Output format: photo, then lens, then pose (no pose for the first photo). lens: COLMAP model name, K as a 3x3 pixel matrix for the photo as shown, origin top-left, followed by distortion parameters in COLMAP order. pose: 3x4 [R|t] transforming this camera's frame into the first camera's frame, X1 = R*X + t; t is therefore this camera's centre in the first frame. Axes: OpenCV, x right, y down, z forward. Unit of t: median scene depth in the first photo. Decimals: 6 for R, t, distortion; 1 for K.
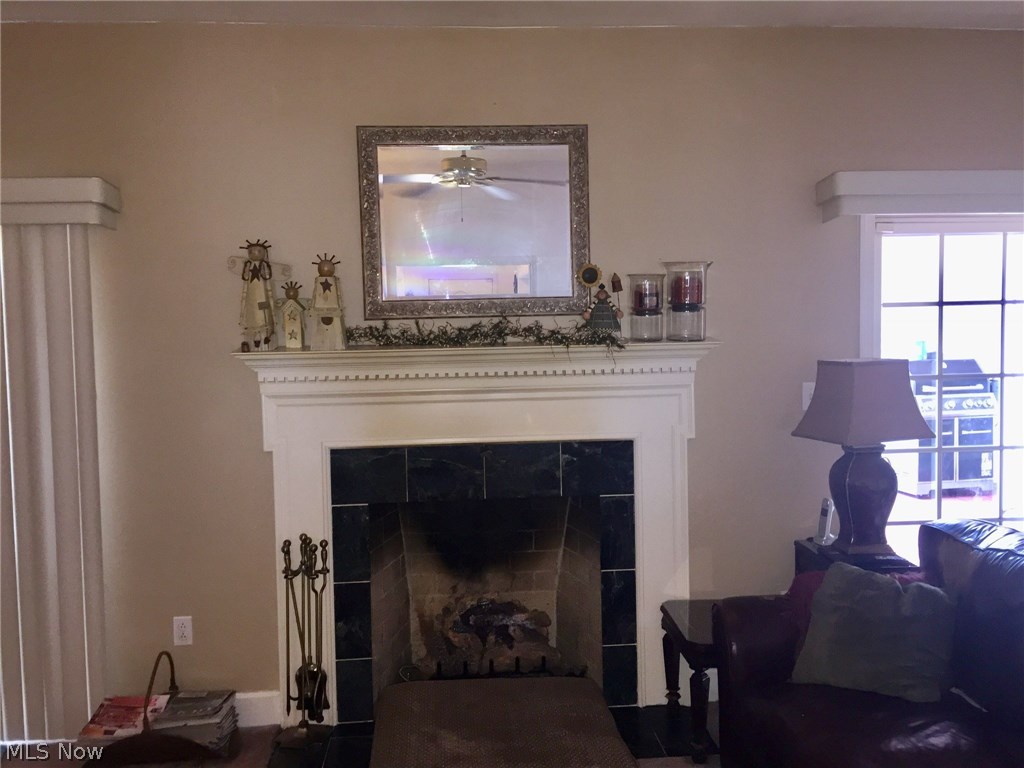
lens RADIAL K [[876.0, 0, 519.9], [0, 876.0, 364.7], [0, 0, 1]] dist [0.039141, -0.041309]
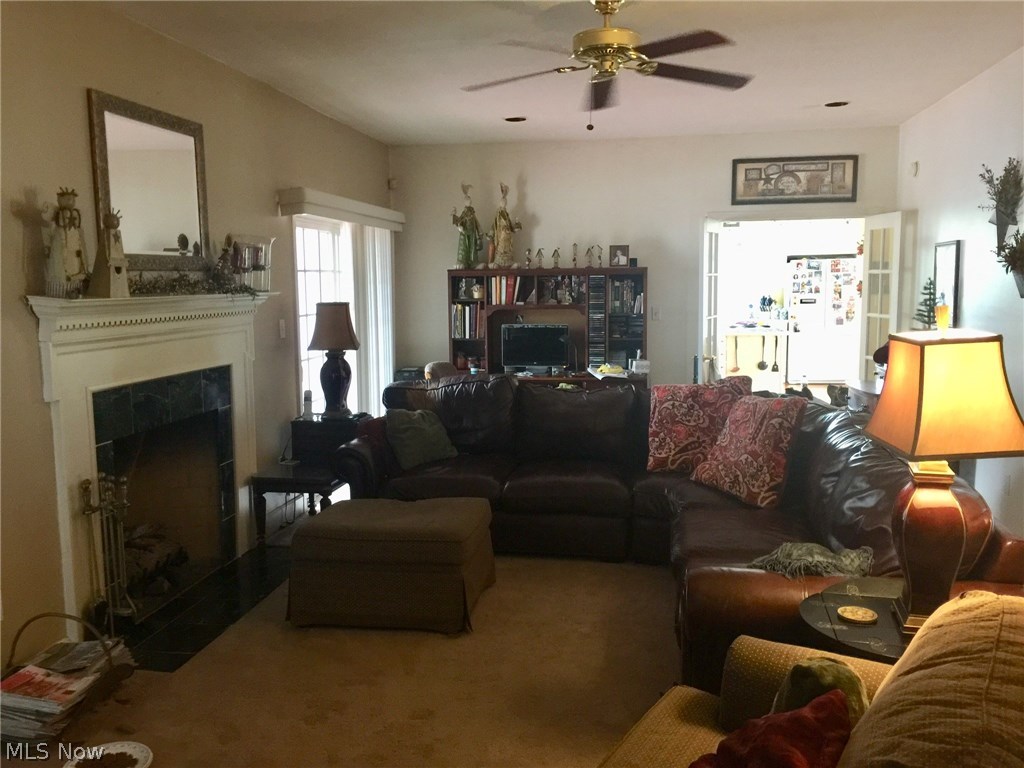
lens RADIAL K [[876.0, 0, 511.9], [0, 876.0, 383.9], [0, 0, 1]] dist [0.039141, -0.041309]
pose [[0.231114, -0.098750, 0.967902, -1.123992], [0.057496, 0.994483, 0.087734, 0.021501], [-0.971226, 0.035374, 0.235516, 0.258366]]
